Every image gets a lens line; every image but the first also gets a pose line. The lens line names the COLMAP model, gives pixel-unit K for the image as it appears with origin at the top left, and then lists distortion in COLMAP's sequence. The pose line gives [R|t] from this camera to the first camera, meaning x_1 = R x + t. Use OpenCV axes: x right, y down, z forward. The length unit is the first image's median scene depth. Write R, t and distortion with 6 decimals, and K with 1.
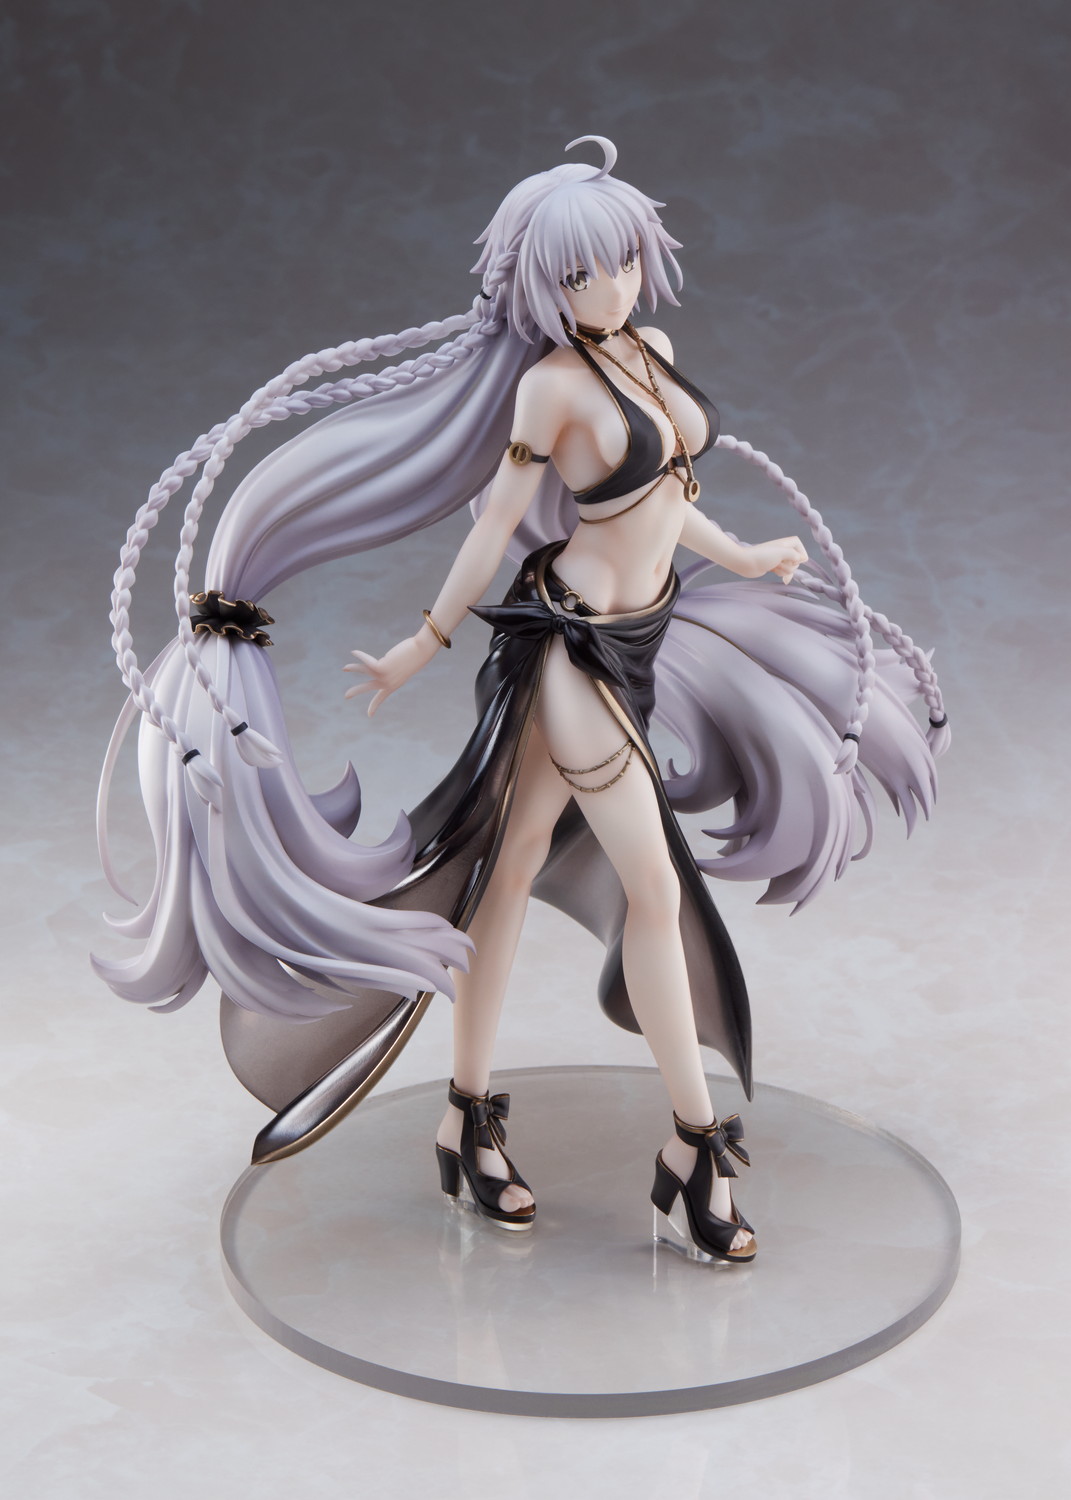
lens RADIAL K [[6720.6, 0, 535.5], [0, 6720.6, 750.0], [0, 0, 1]] dist [-0.274174, -2.412952]
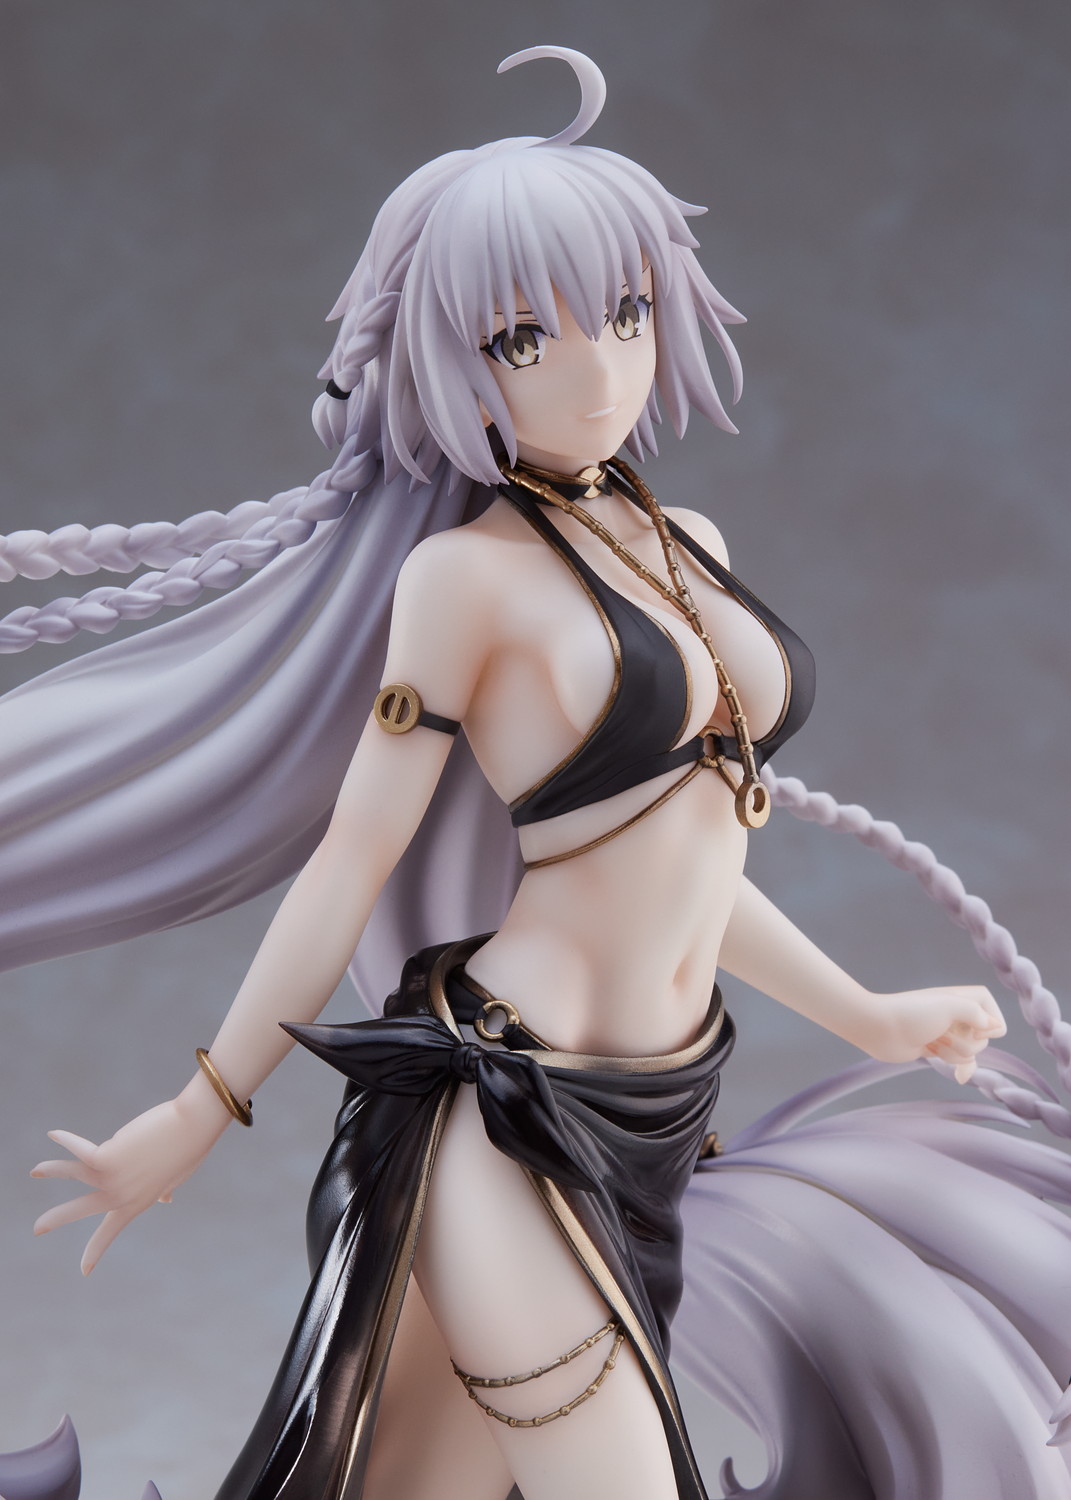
lens RADIAL K [[7196.7, 0, 535.5], [0, 7196.7, 750.0], [0, 0, 1]] dist [-0.018924, -5.014348]
pose [[0.997938, 0.015999, -0.062160, 0.039830], [-0.031048, 0.967920, -0.249332, 0.087539], [0.056177, 0.250747, 0.966421, 0.496177]]
